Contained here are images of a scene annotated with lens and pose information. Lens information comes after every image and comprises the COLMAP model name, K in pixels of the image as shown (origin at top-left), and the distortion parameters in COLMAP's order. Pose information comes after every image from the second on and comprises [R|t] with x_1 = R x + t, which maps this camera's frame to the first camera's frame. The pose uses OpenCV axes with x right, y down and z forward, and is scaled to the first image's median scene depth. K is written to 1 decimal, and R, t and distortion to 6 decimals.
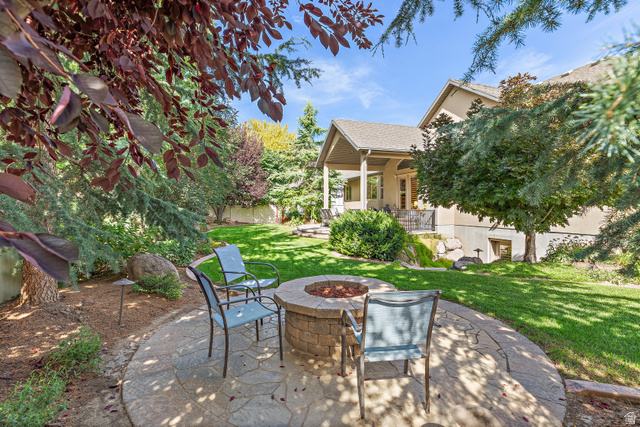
lens RADIAL K [[303.6, 0, 322.9], [0, 303.6, 212.6], [0, 0, 1]] dist [-0.002777, 0.001035]
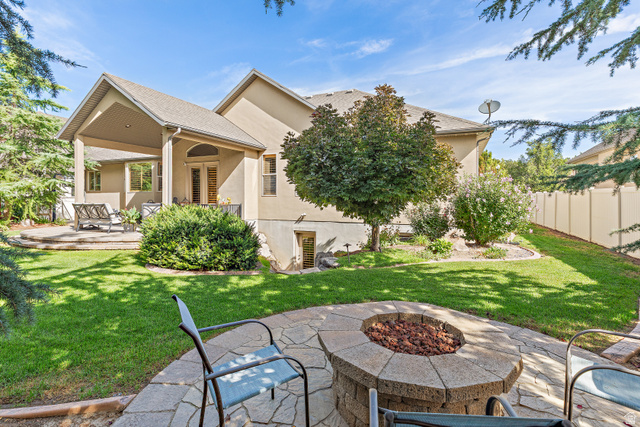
lens RADIAL K [[307.7, 0, 325.1], [0, 307.7, 201.5], [0, 0, 1]] dist [0.017378, -0.002002]
pose [[0.681521, -0.001650, 0.731797, -0.156633], [0.009975, 0.999925, -0.007036, -0.008707], [-0.731731, 0.012095, 0.681486, 0.179494]]
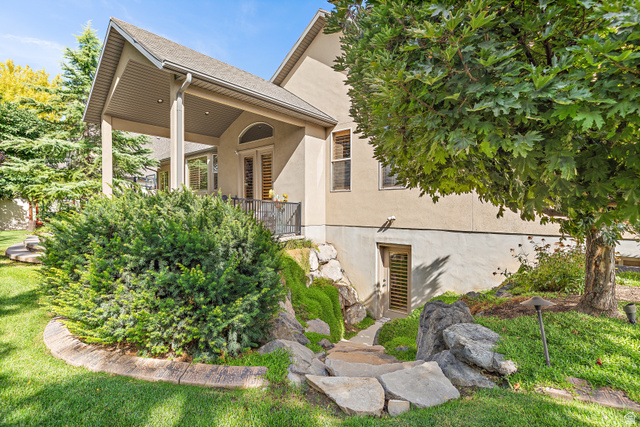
lens RADIAL K [[303.6, 0, 323.2], [0, 303.6, 213.6], [0, 0, 1]] dist [-0.002777, 0.001035]
pose [[0.860157, -0.007621, 0.509972, 0.082484], [0.007855, 0.999968, 0.001695, 0.014949], [-0.509968, 0.002548, 0.860190, 0.442016]]
